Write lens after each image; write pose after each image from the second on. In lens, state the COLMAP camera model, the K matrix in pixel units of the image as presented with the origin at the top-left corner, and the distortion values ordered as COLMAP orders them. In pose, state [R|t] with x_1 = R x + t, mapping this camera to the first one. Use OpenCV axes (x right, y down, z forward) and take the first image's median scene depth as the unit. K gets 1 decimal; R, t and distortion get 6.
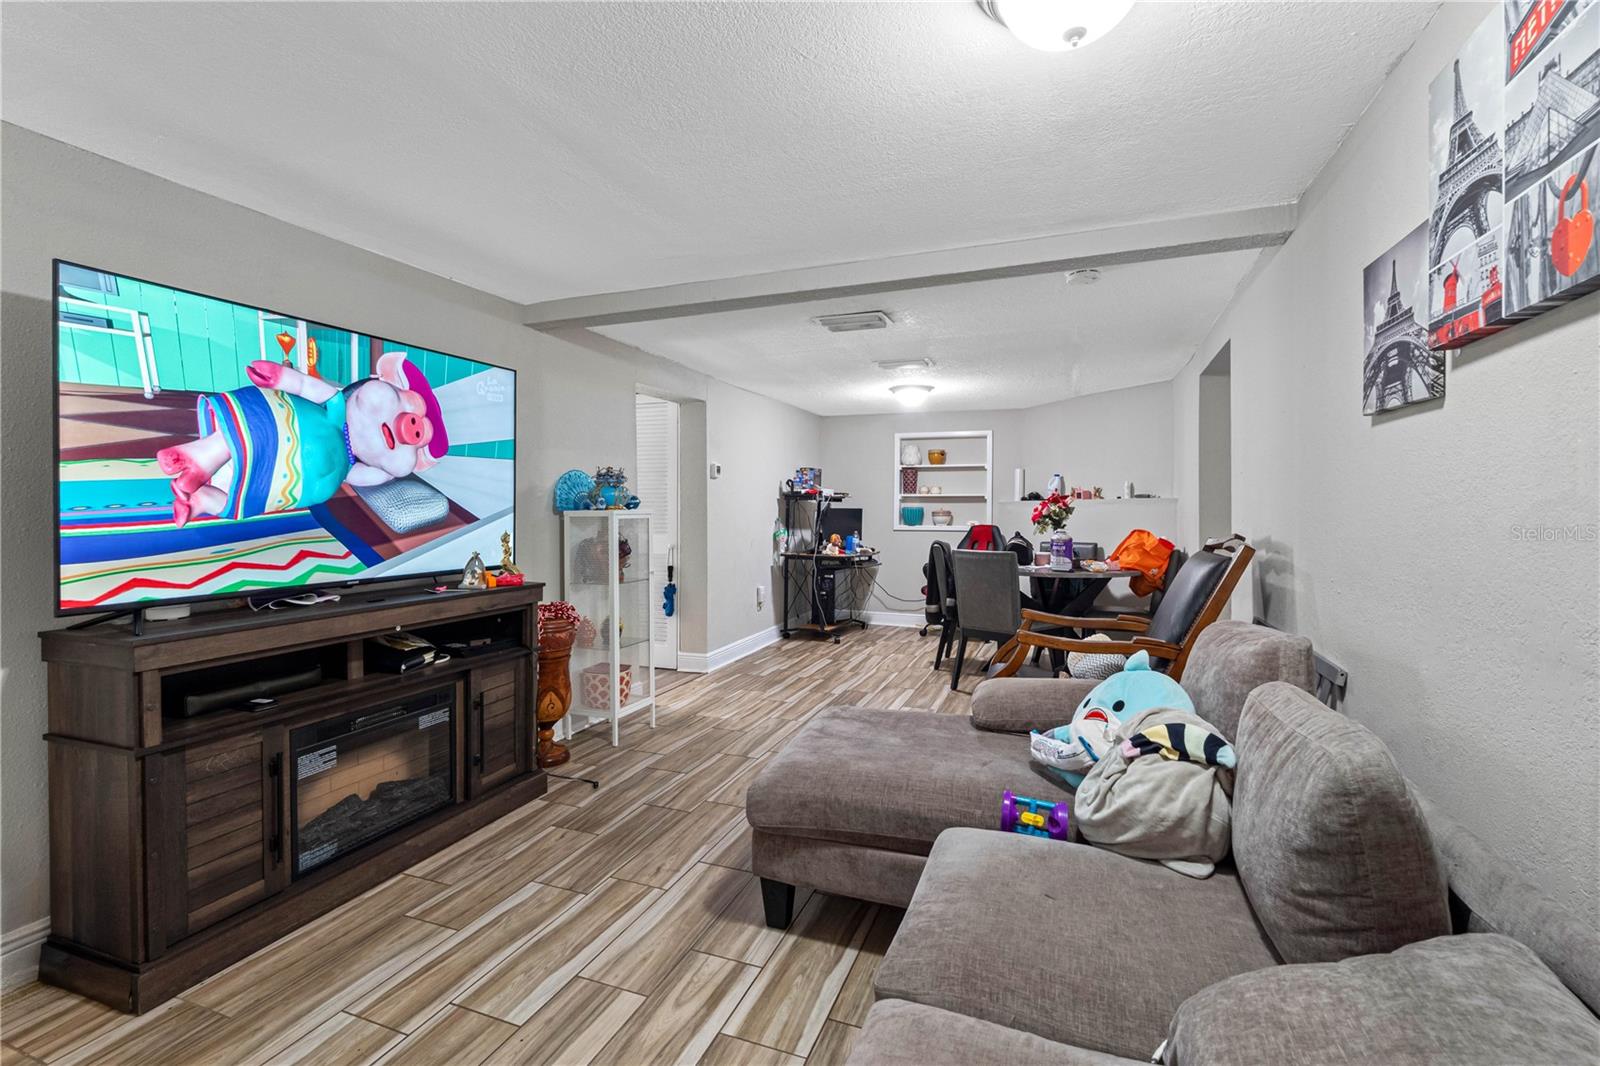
lens RADIAL K [[713.5, 0, 793.7], [0, 713.5, 503.1], [0, 0, 1]] dist [0.001804, 0.000304]
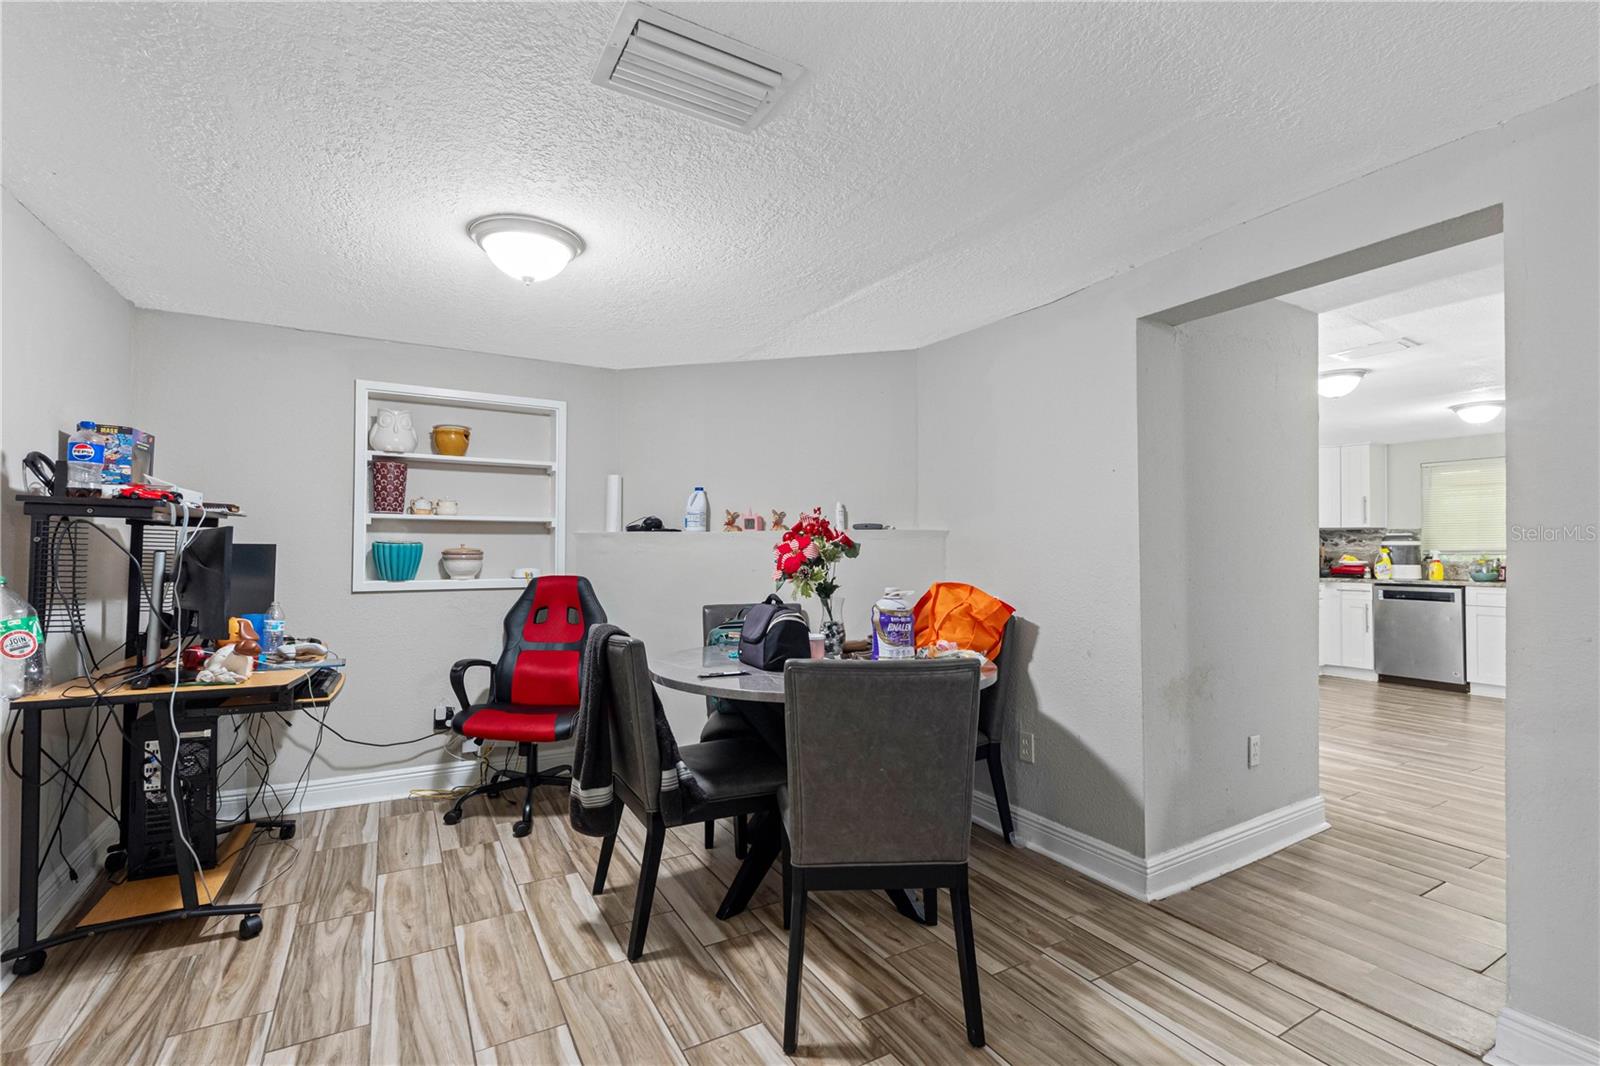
lens RADIAL K [[724.7, 0, 793.0], [0, 724.7, 543.6], [0, 0, 1]] dist [-0.002023, -0.000263]
pose [[0.636461, 0.004777, 0.771294, -0.119107], [-0.009928, 0.999949, 0.002000, 0.010792], [-0.771245, -0.008930, 0.636476, 1.588877]]
